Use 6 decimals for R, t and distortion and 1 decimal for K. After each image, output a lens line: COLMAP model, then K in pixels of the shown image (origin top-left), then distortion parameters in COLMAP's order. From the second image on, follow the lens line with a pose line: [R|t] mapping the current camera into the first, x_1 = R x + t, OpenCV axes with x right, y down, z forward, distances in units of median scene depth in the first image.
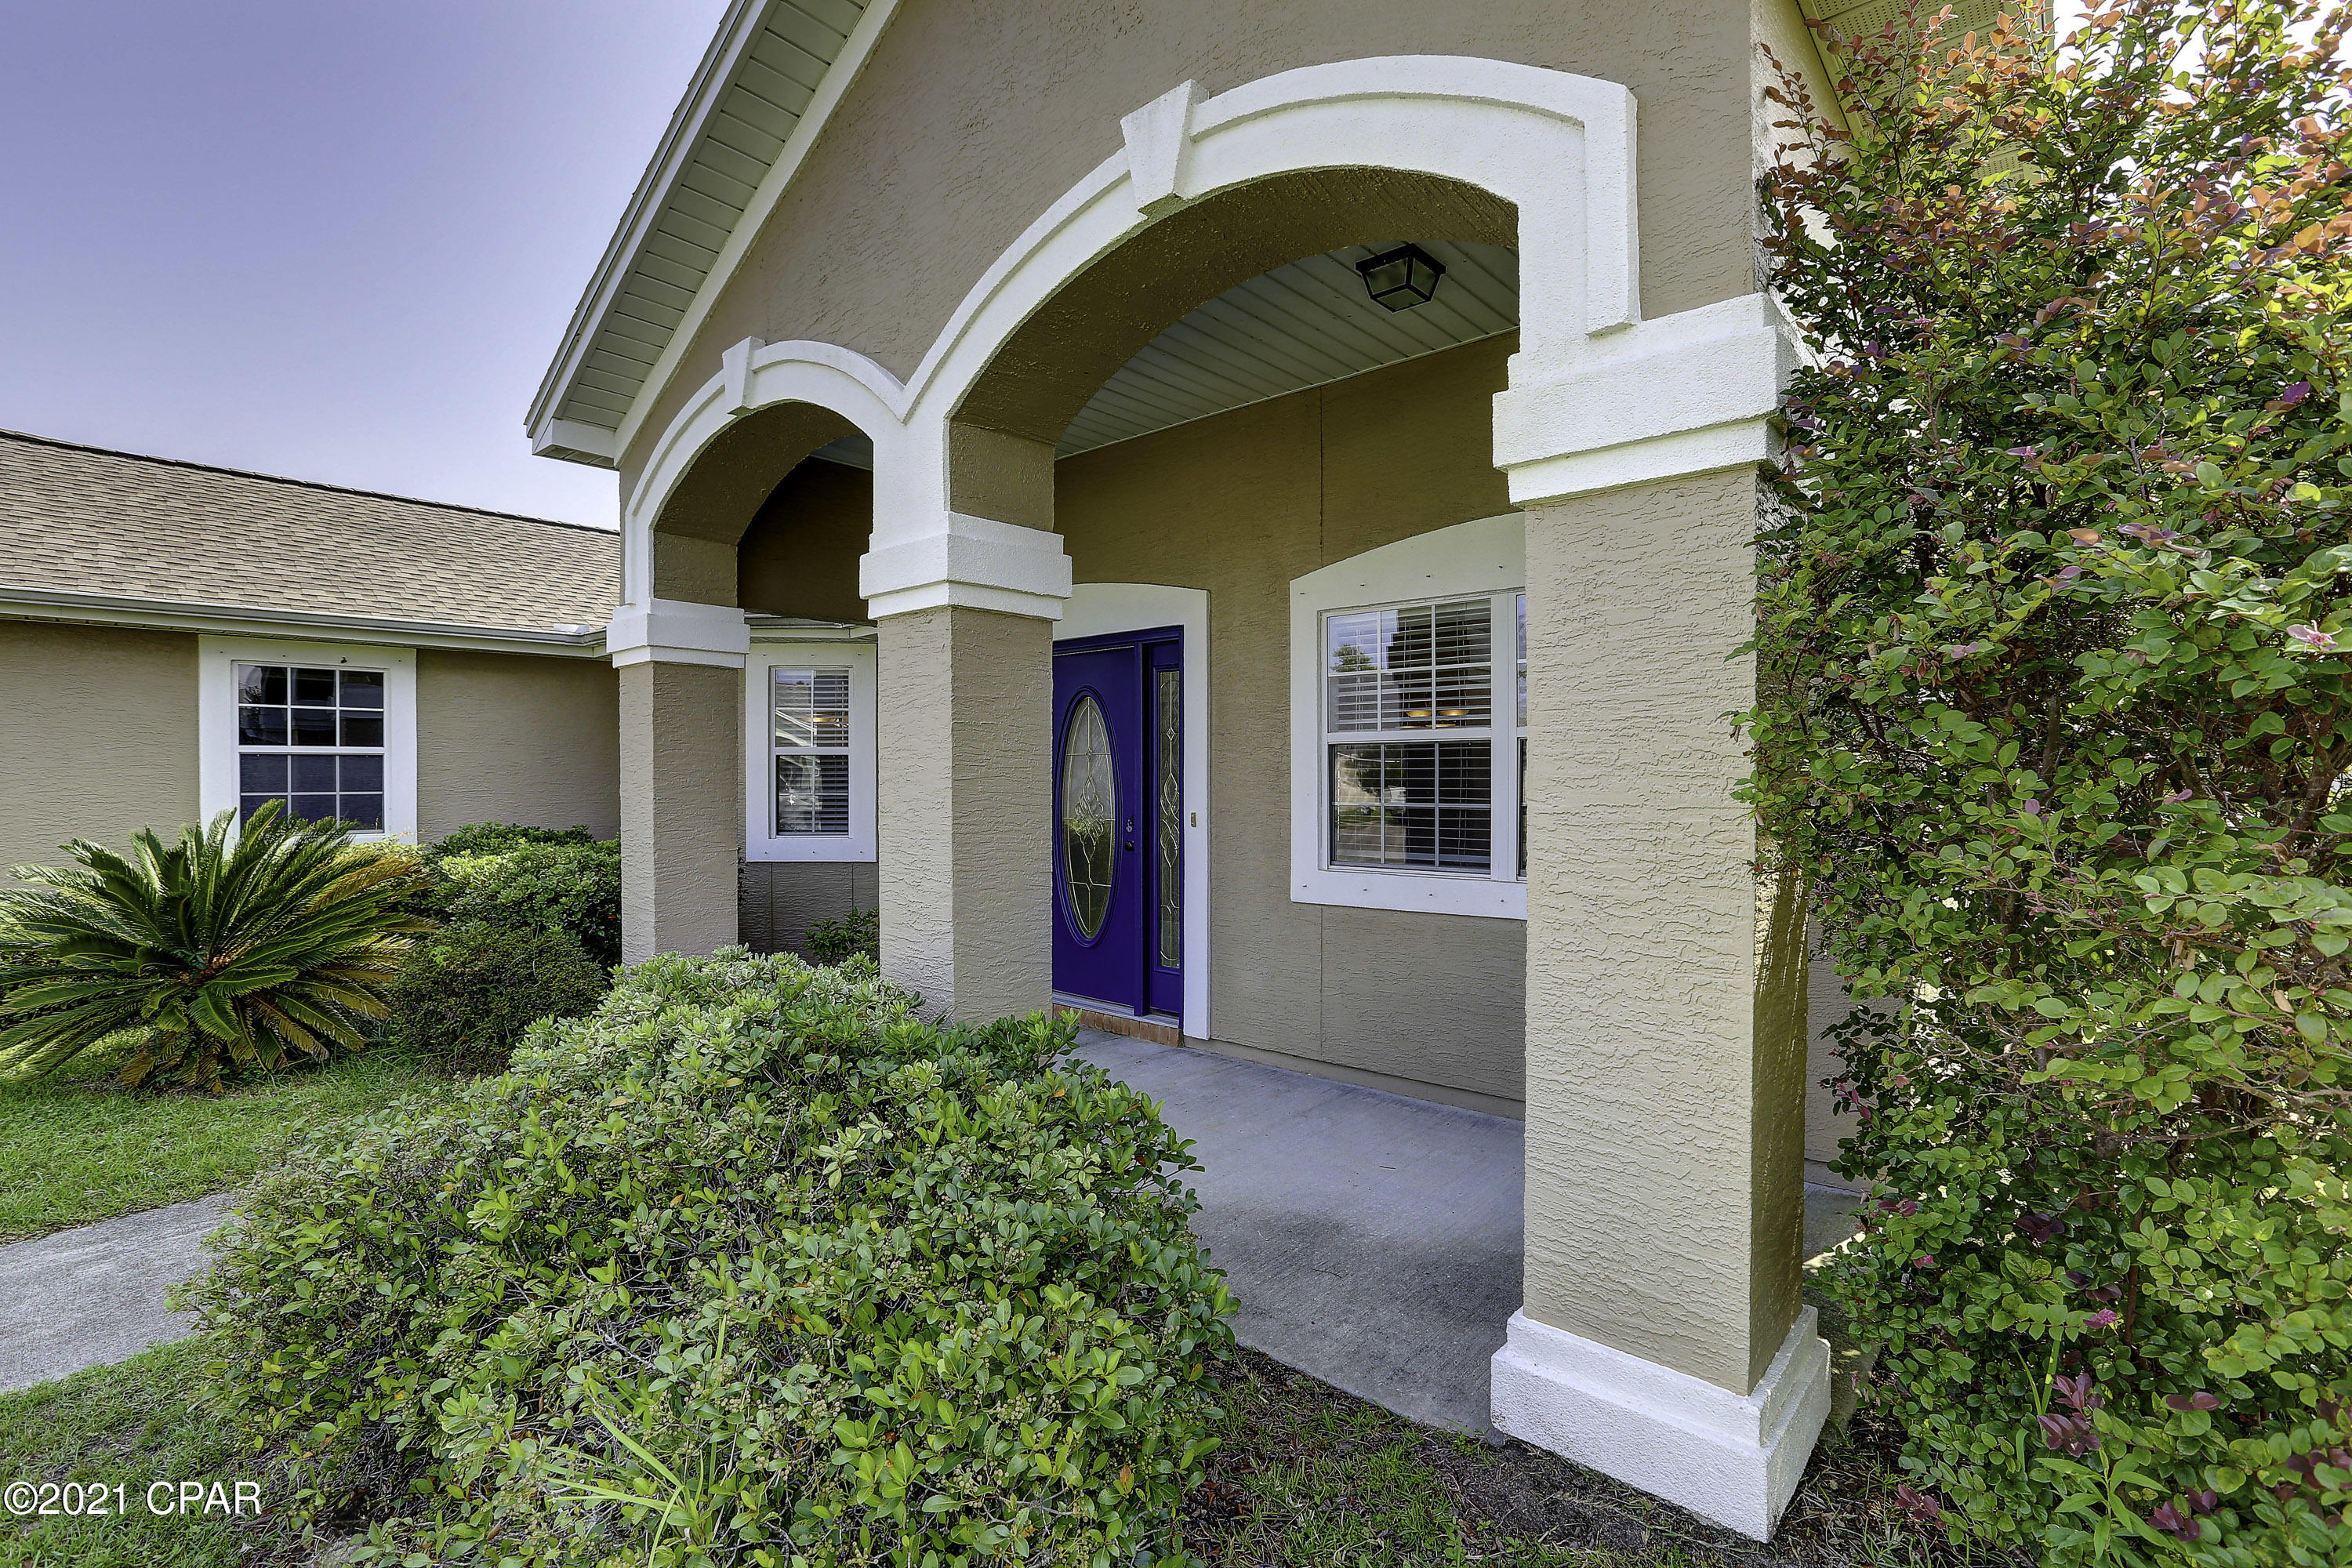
lens RADIAL K [[1077.7, 0, 1171.7], [0, 1077.7, 776.1], [0, 0, 1]] dist [-0.028701, 0.001477]
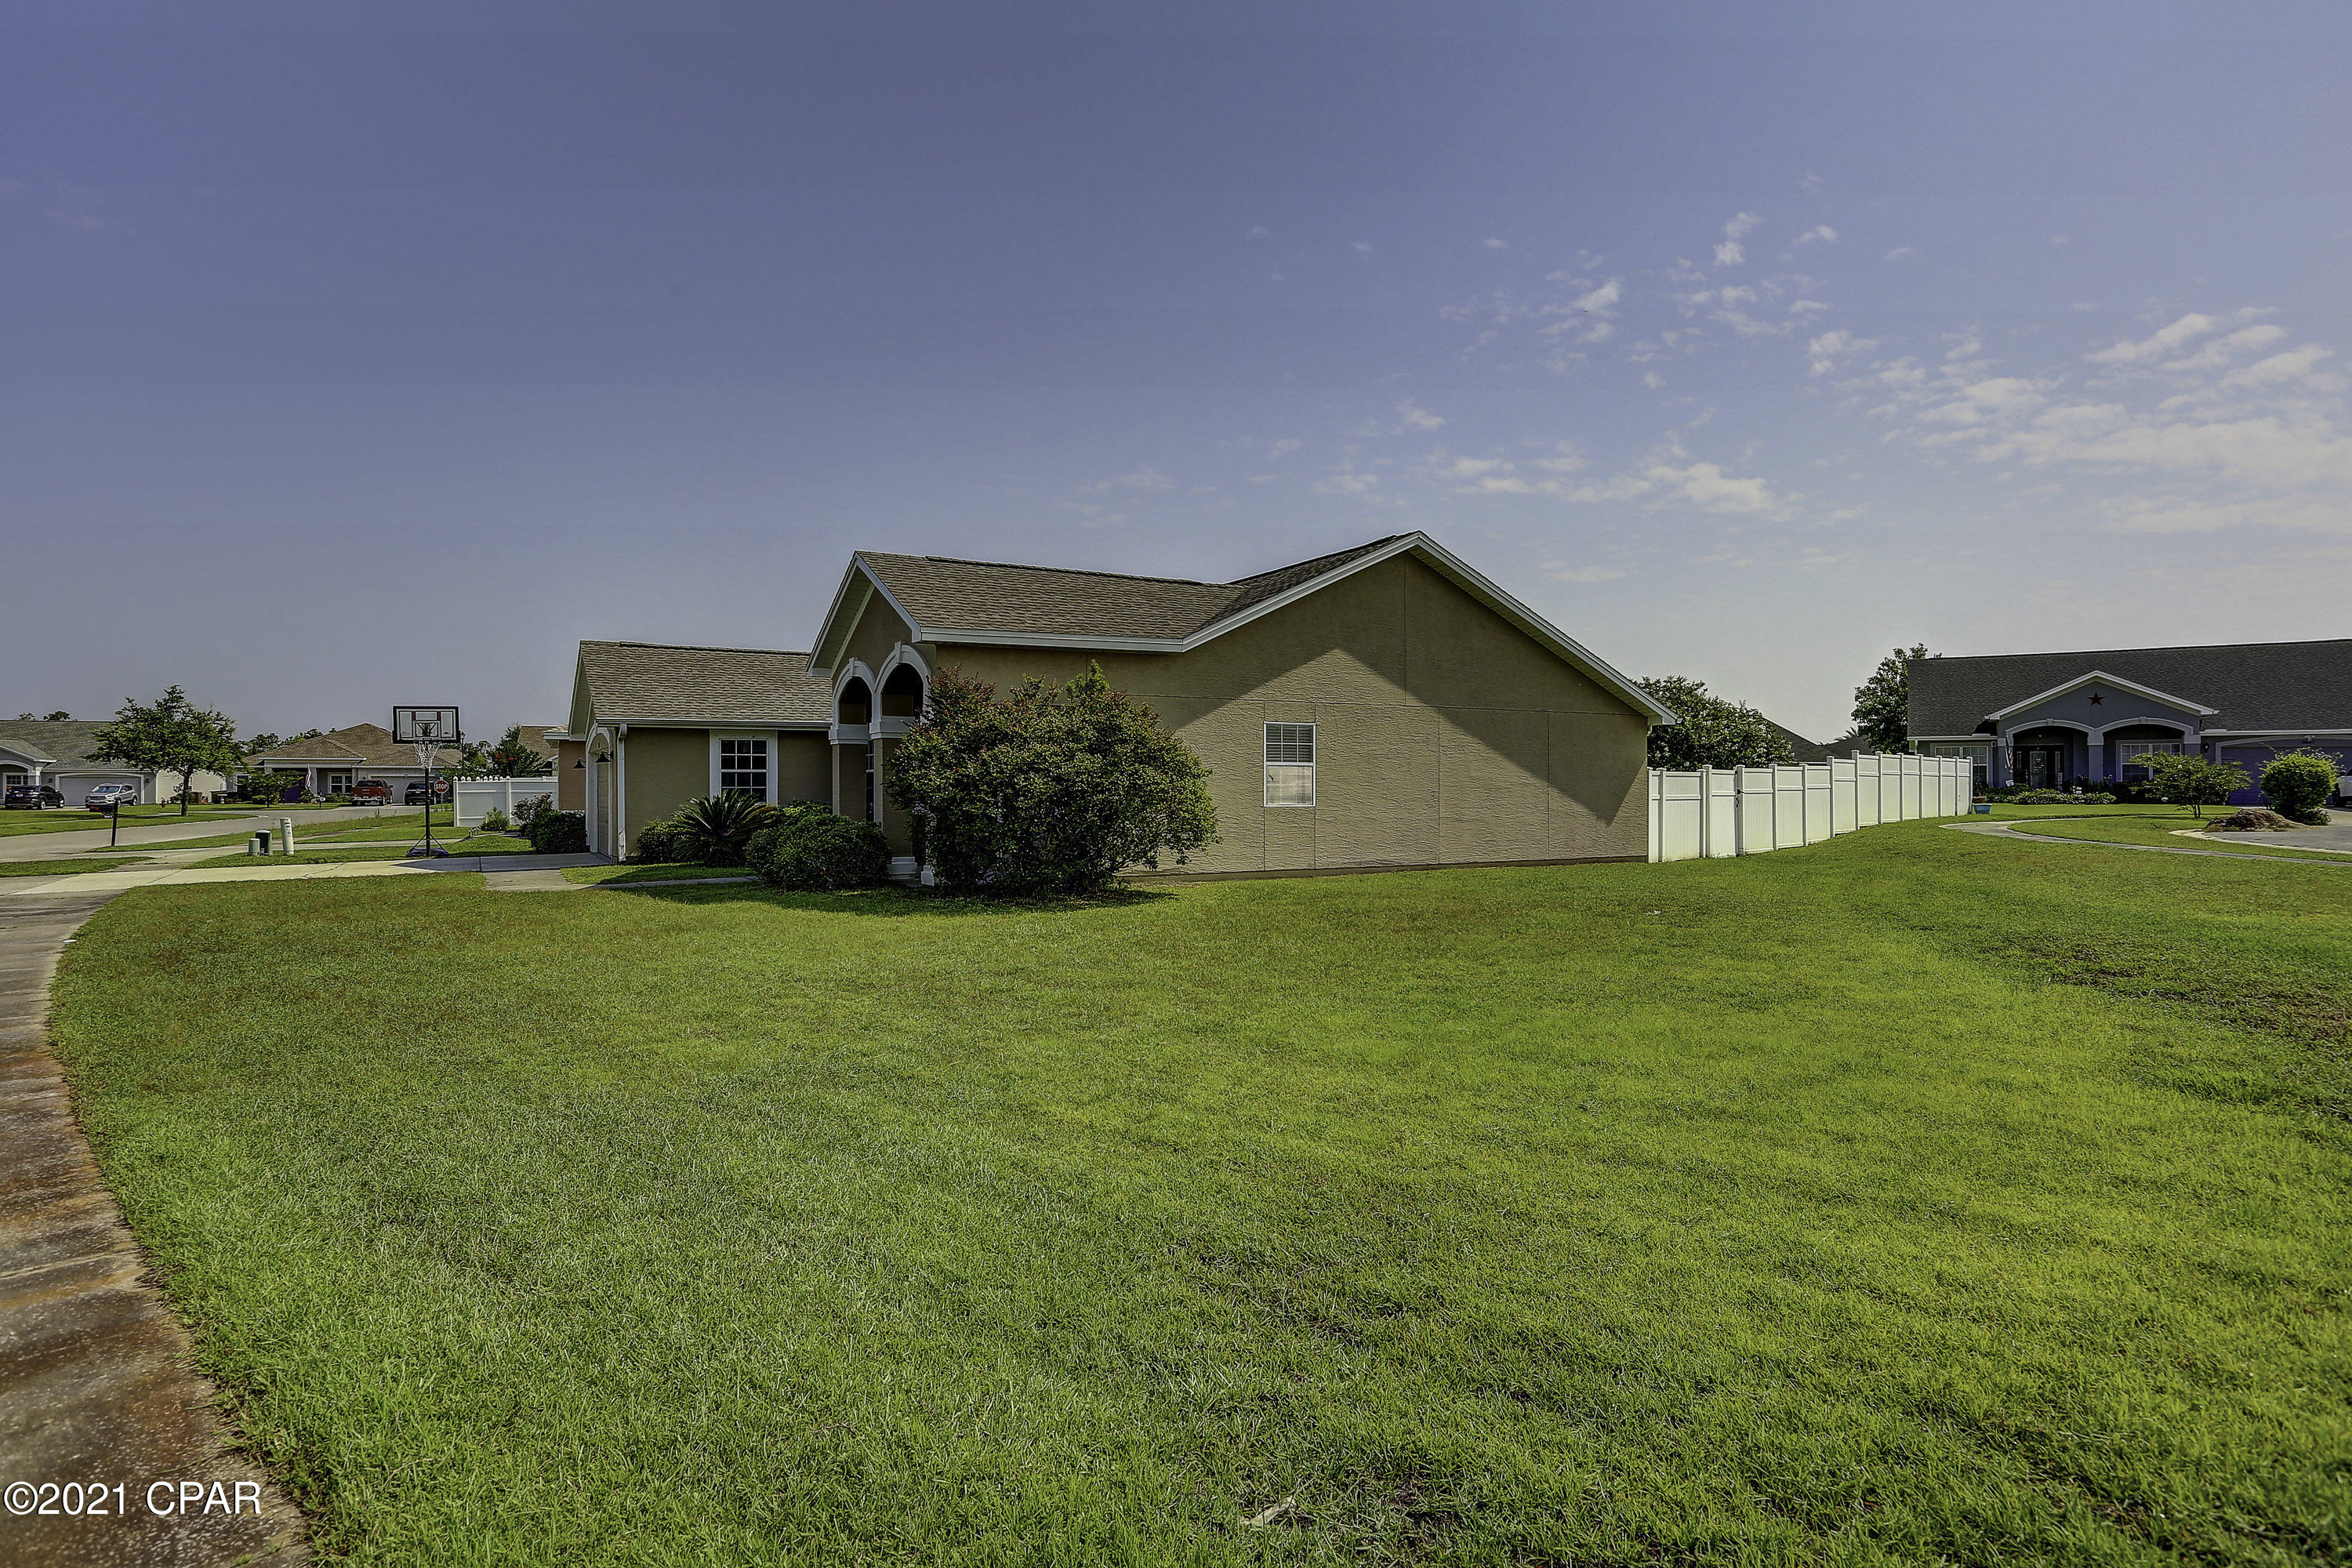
lens RADIAL K [[1280.5, 0, 1183.3], [0, 1280.5, 781.8], [0, 0, 1]] dist [-0.027339, 0.013571]
pose [[0.948418, -0.007734, -0.316928, 1.306125], [0.004237, 0.999922, -0.011720, 0.047186], [0.316994, 0.009773, 0.948377, -1.762651]]
